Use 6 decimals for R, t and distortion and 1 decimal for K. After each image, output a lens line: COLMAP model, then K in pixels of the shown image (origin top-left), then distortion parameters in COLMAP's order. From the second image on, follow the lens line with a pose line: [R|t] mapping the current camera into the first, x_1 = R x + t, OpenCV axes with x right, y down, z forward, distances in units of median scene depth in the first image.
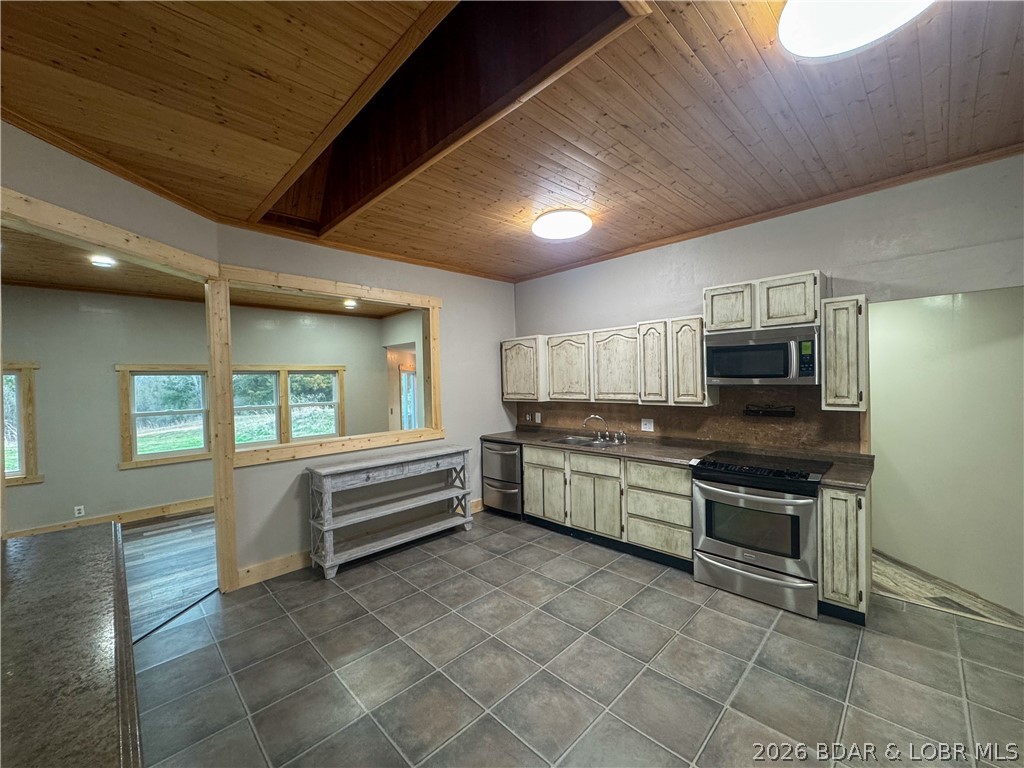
lens RADIAL K [[408.8, 0, 511.8], [0, 408.8, 385.0], [0, 0, 1]] dist [-0.001409, 0.000085]
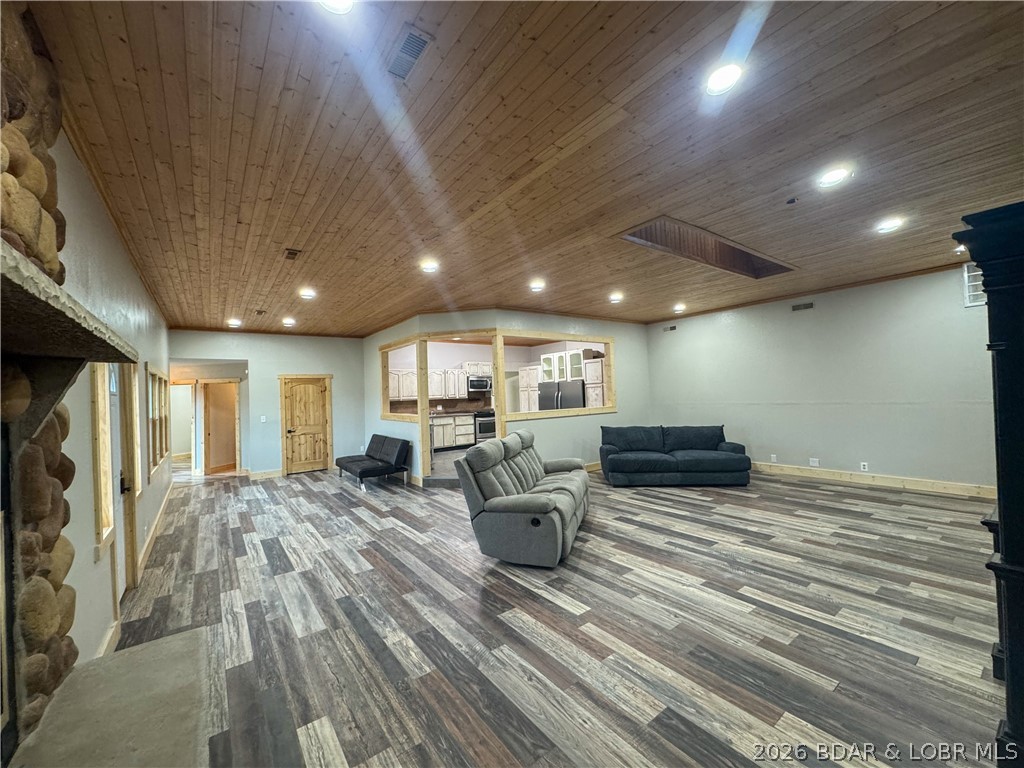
lens RADIAL K [[408.8, 0, 511.8], [0, 408.8, 385.0], [0, 0, 1]] dist [-0.001409, 0.000085]
pose [[0.149687, 0.039425, 0.987947, -2.619788], [0.044164, 0.997941, -0.046516, 0.113471], [-0.987747, 0.050594, 0.147638, 0.162645]]
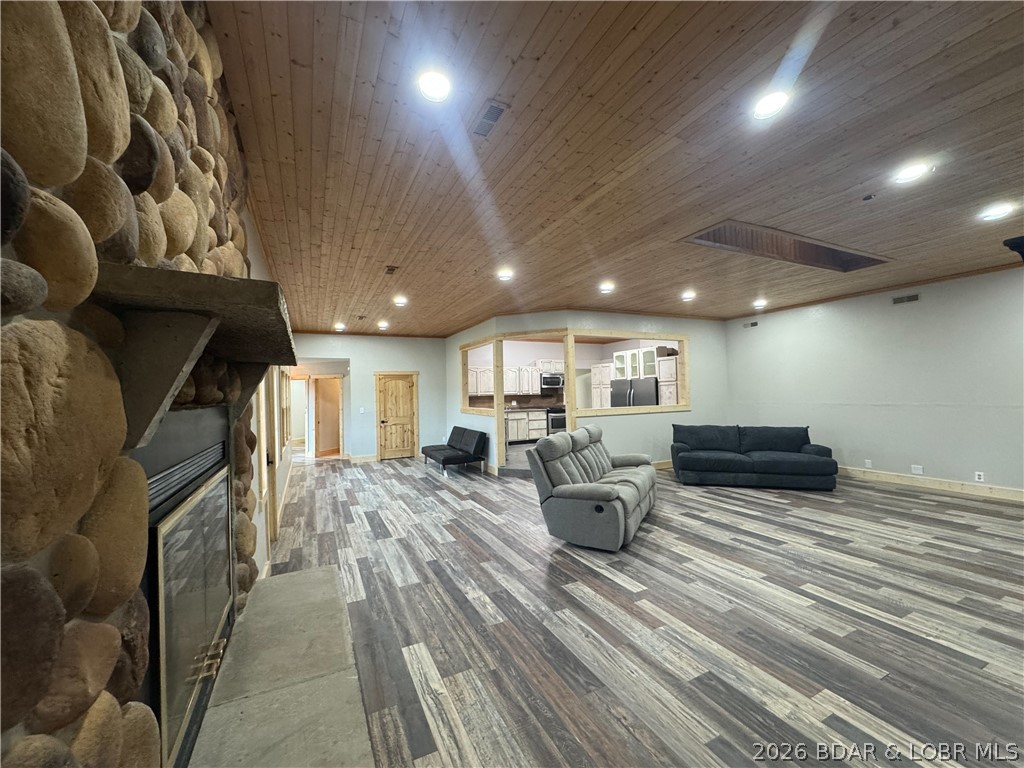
lens RADIAL K [[408.8, 0, 511.8], [0, 408.8, 385.0], [0, 0, 1]] dist [-0.001409, 0.000085]
pose [[0.325903, 0.032802, 0.944834, -2.732315], [0.027528, 0.998645, -0.044166, 0.116290], [-0.945002, 0.040403, 0.324559, 0.120256]]
